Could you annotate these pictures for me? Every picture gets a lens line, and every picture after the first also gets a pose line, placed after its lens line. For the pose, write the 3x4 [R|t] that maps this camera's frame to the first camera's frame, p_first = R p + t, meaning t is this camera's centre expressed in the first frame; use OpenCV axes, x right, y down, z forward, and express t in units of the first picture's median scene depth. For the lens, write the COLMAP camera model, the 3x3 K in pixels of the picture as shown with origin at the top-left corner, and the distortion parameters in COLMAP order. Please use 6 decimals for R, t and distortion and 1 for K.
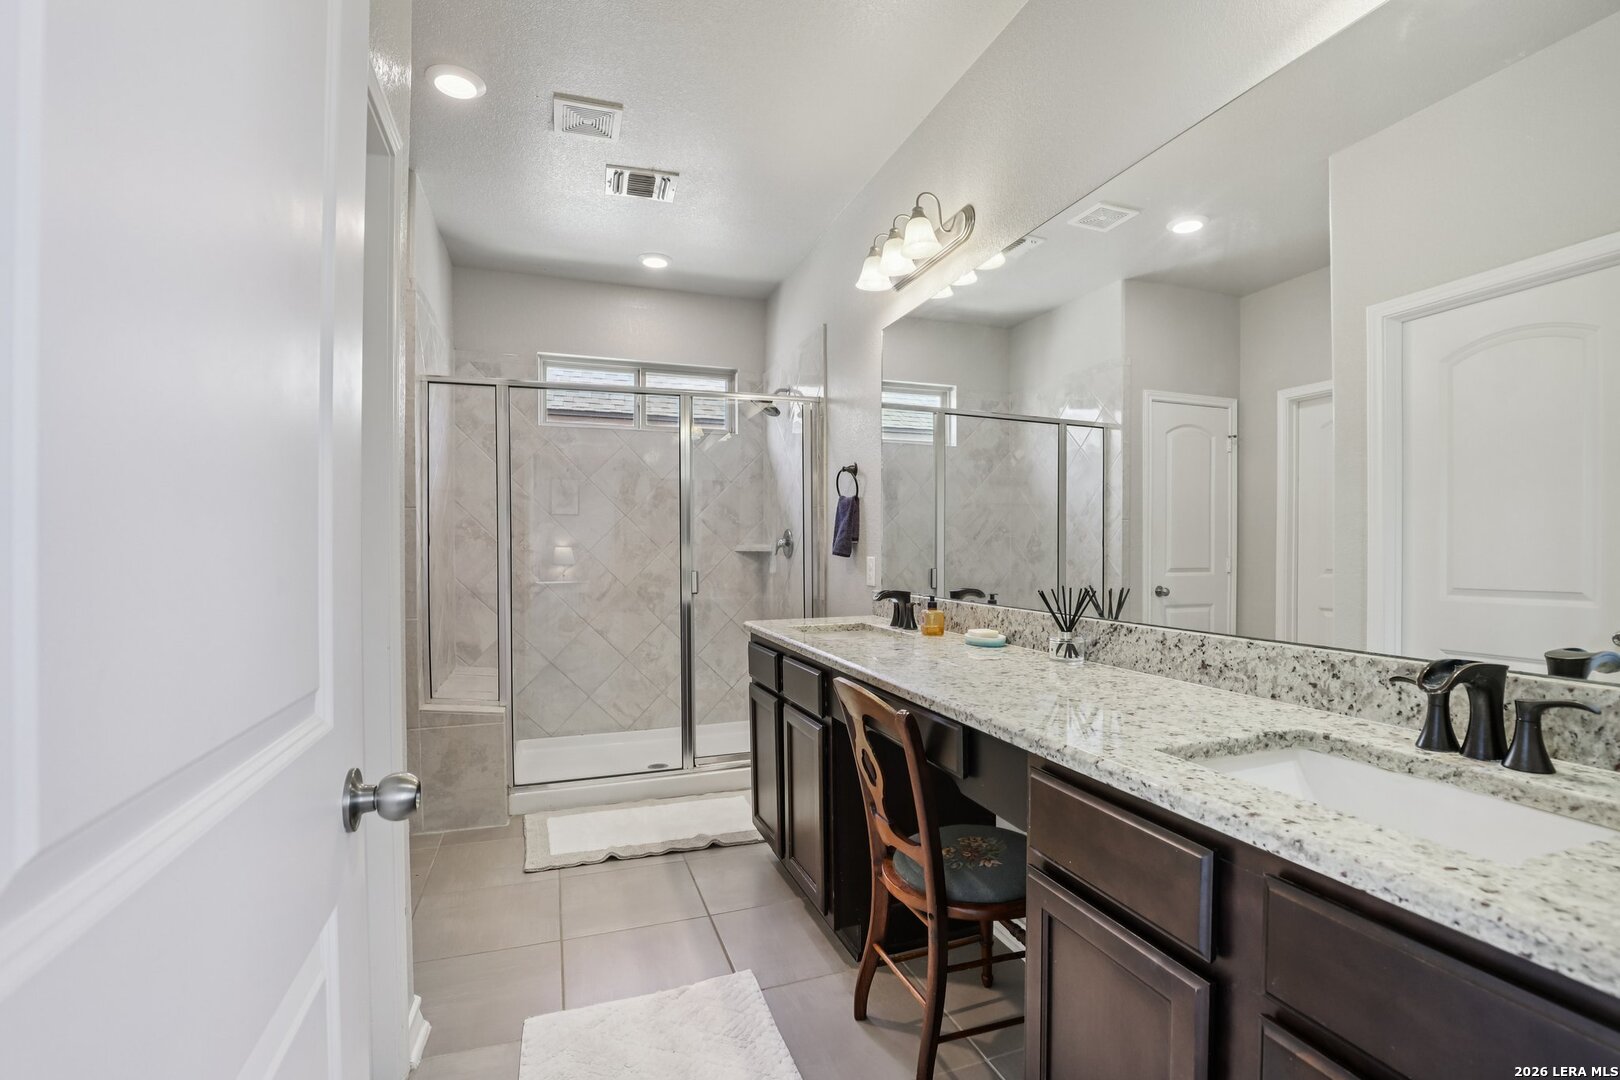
lens RADIAL K [[749.5, 0, 817.9], [0, 749.5, 548.4], [0, 0, 1]] dist [-0.038404, 0.007838]
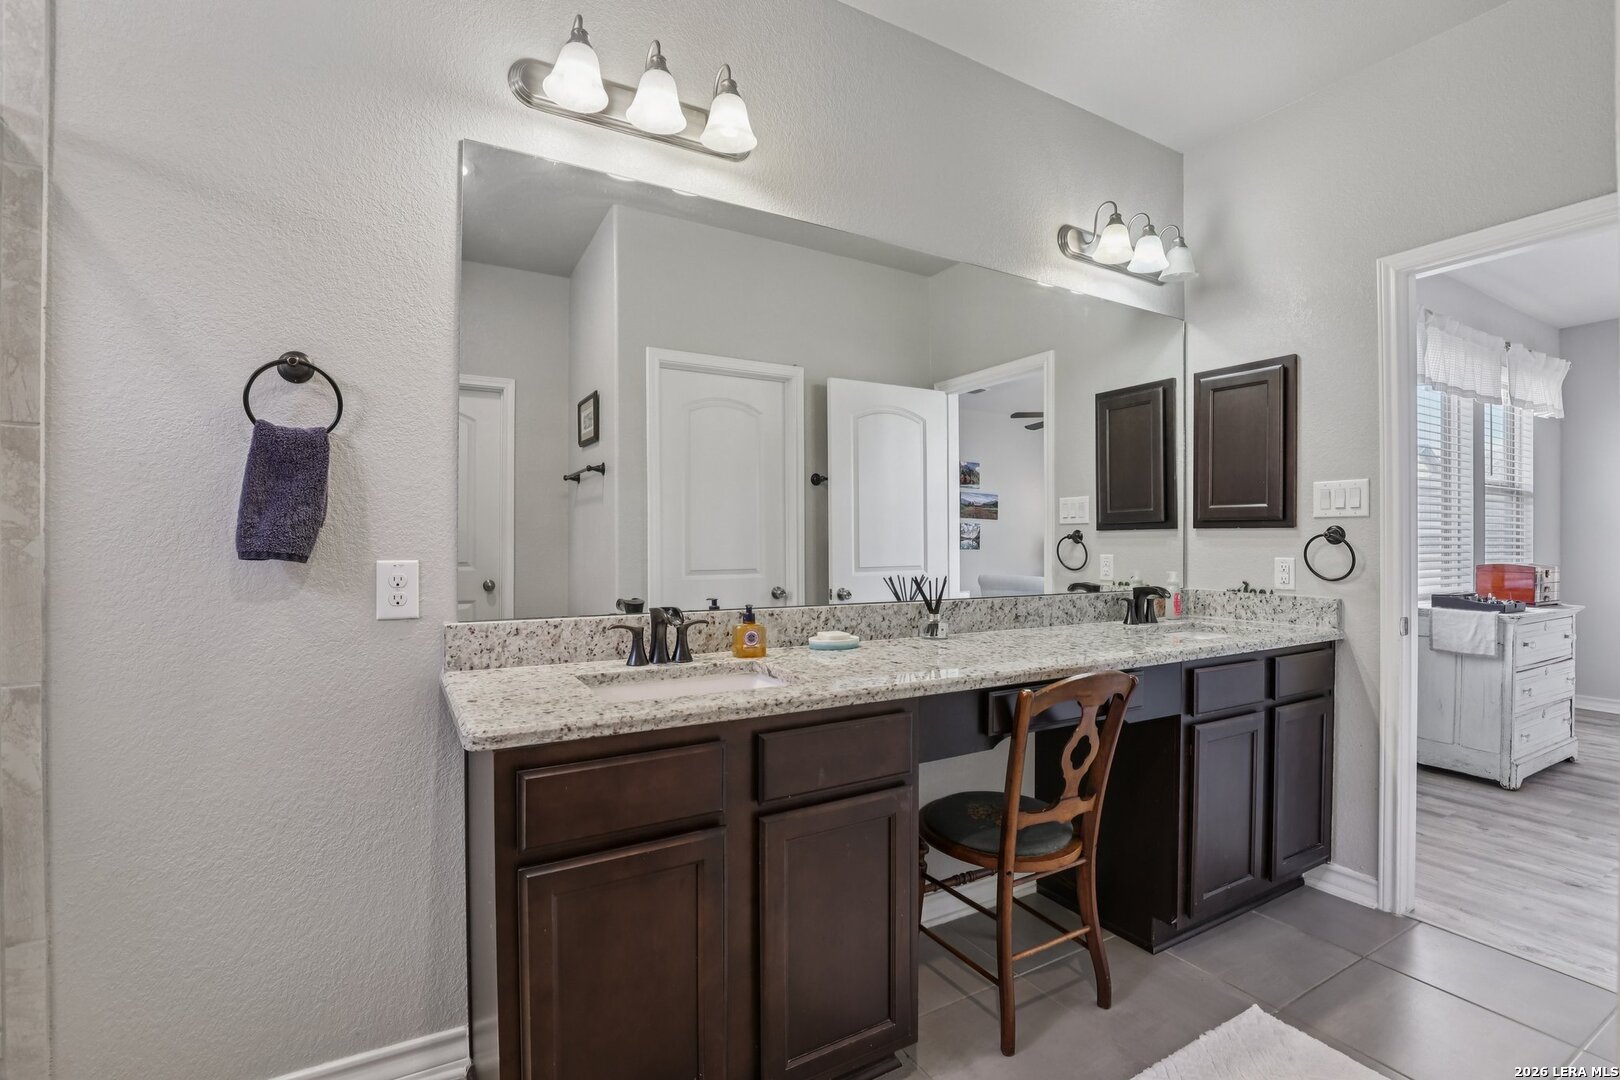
lens RADIAL K [[749.5, 0, 817.9], [0, 749.5, 548.4], [0, 0, 1]] dist [-0.038404, 0.007838]
pose [[-0.192549, -0.006423, 0.981266, -0.442958], [-0.001200, 0.999979, 0.006311, 0.000843], [-0.981287, 0.000037, -0.192553, 0.790402]]
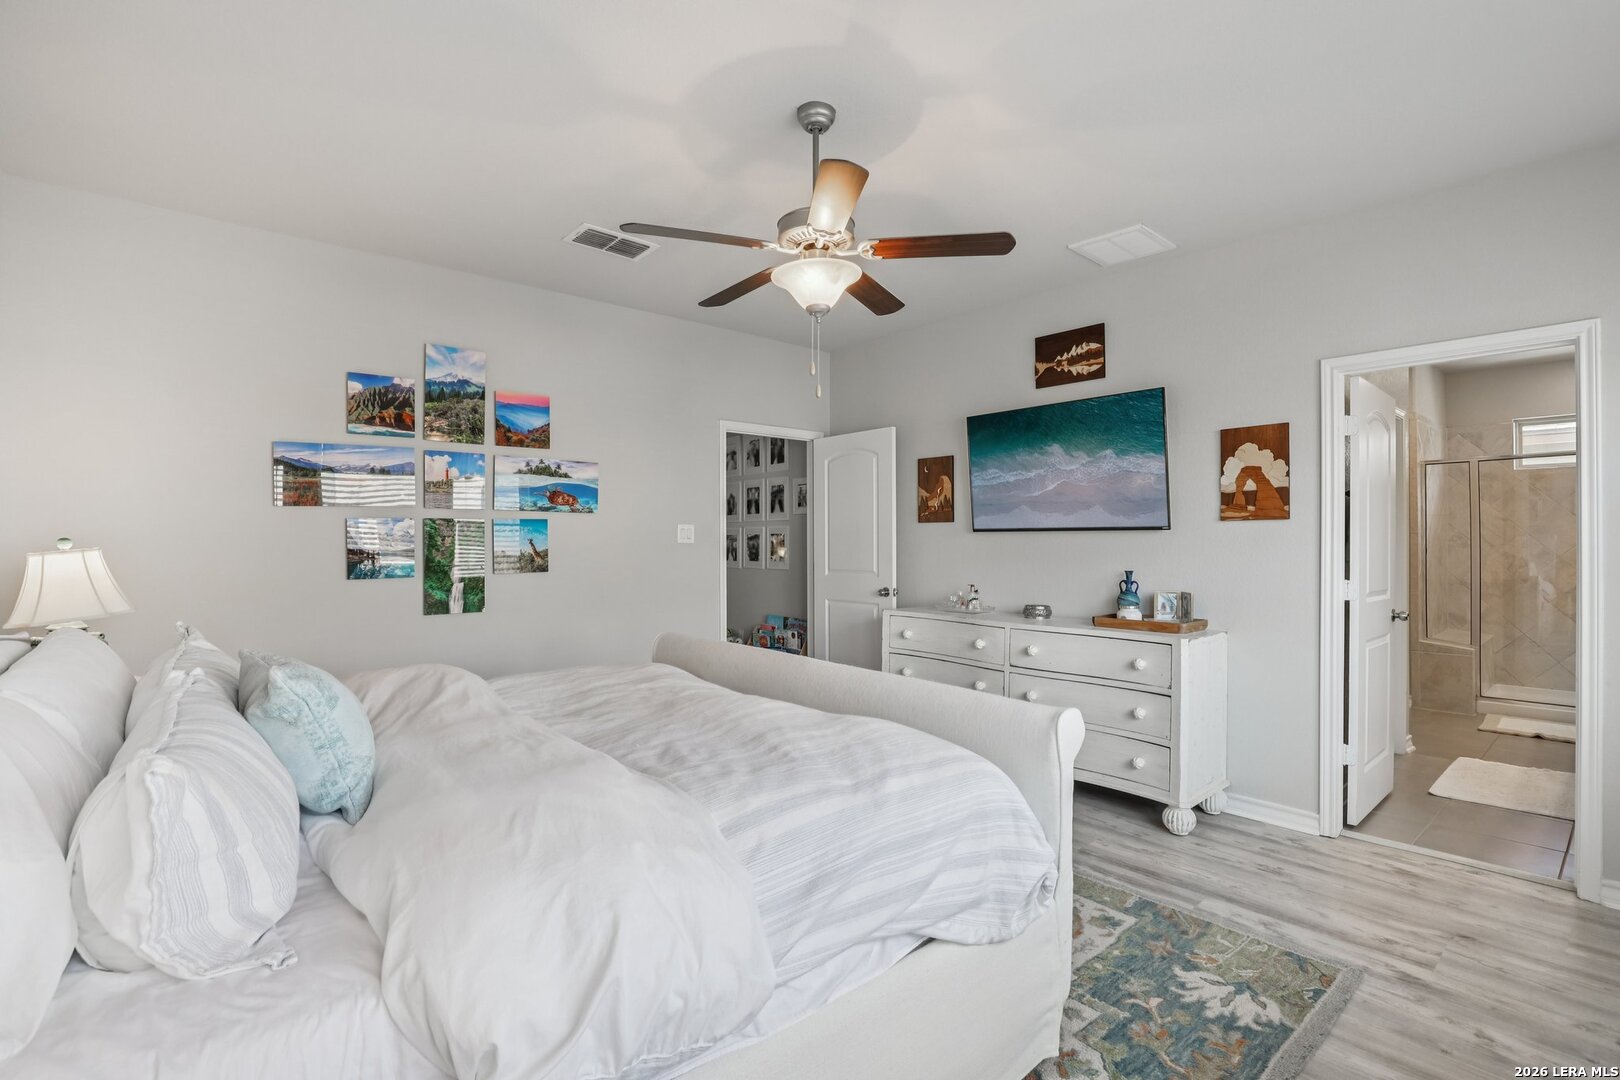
lens RADIAL K [[754.6, 0, 823.7], [0, 754.6, 543.7], [0, 0, 1]] dist [-0.037511, 0.007922]
pose [[0.371656, 0.003663, -0.928363, 0.723841], [-0.000260, 0.999993, 0.003842, -0.041241], [0.928370, -0.001187, 0.371654, -1.246336]]
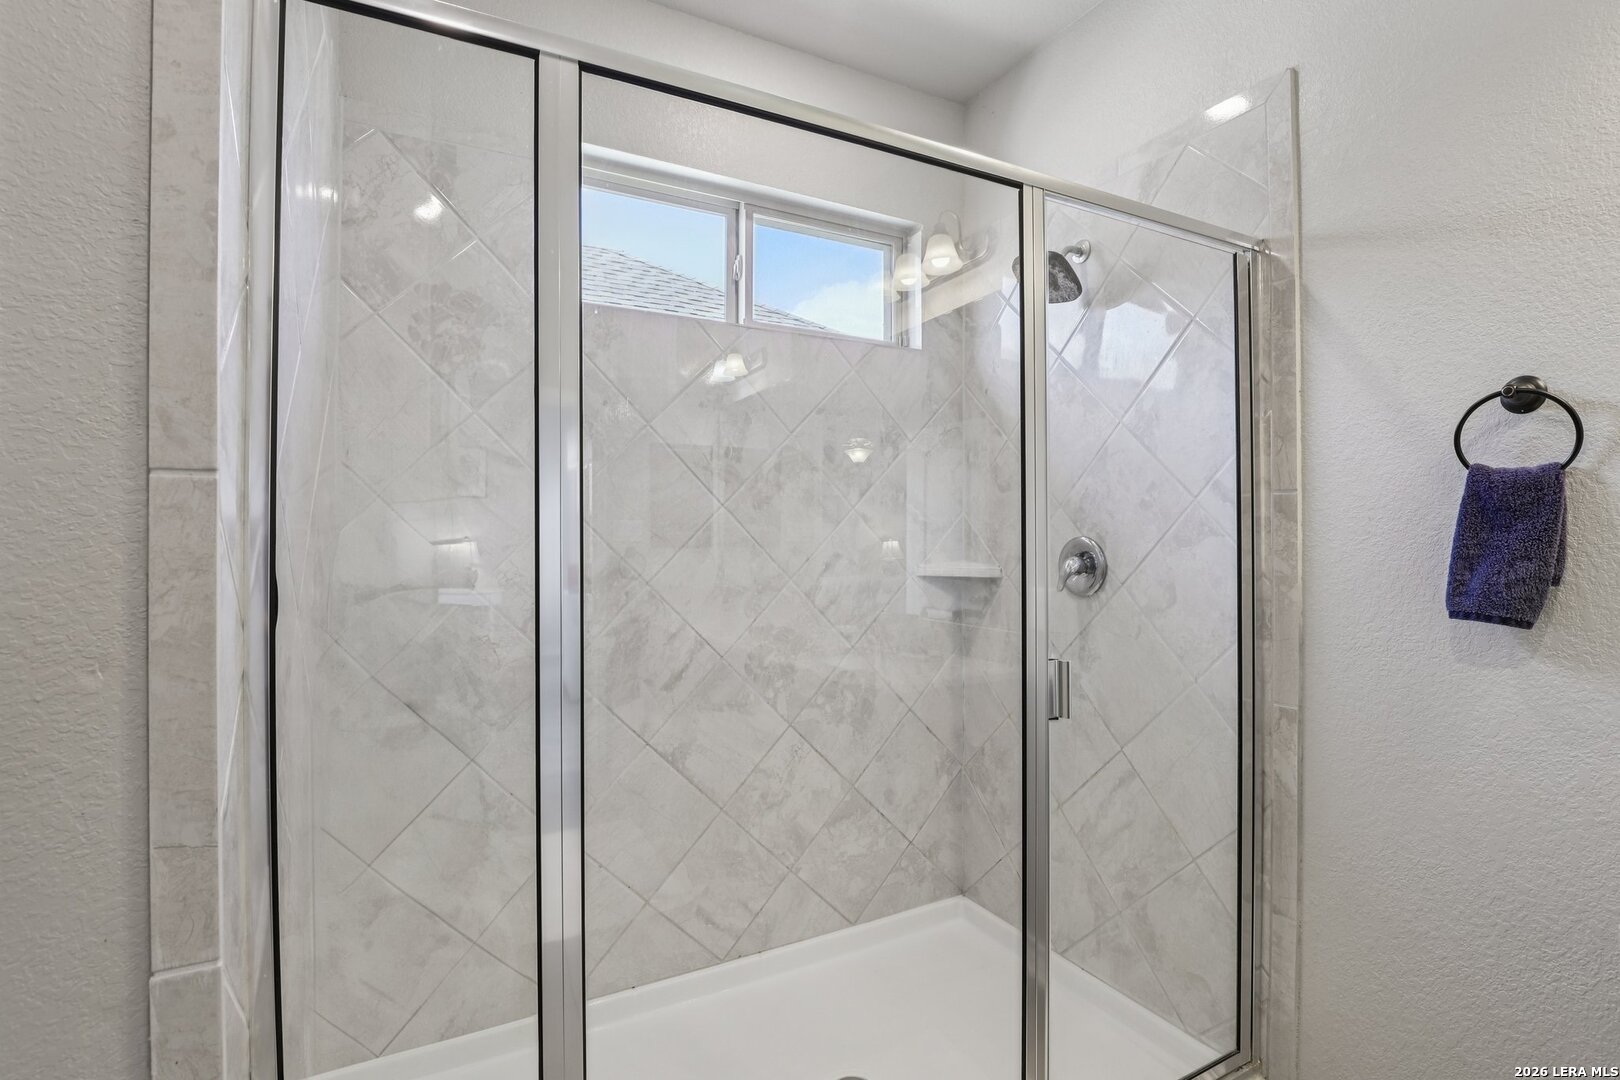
lens RADIAL K [[781.3, 0, 815.6], [0, 781.3, 532.2], [0, 0, 1]] dist [-0.032424, 0.000323]
pose [[0.992107, 0.006054, 0.125248, -0.343284], [-0.006144, 0.999981, 0.000333, -0.036028], [-0.125244, -0.001100, 0.992125, 0.668278]]
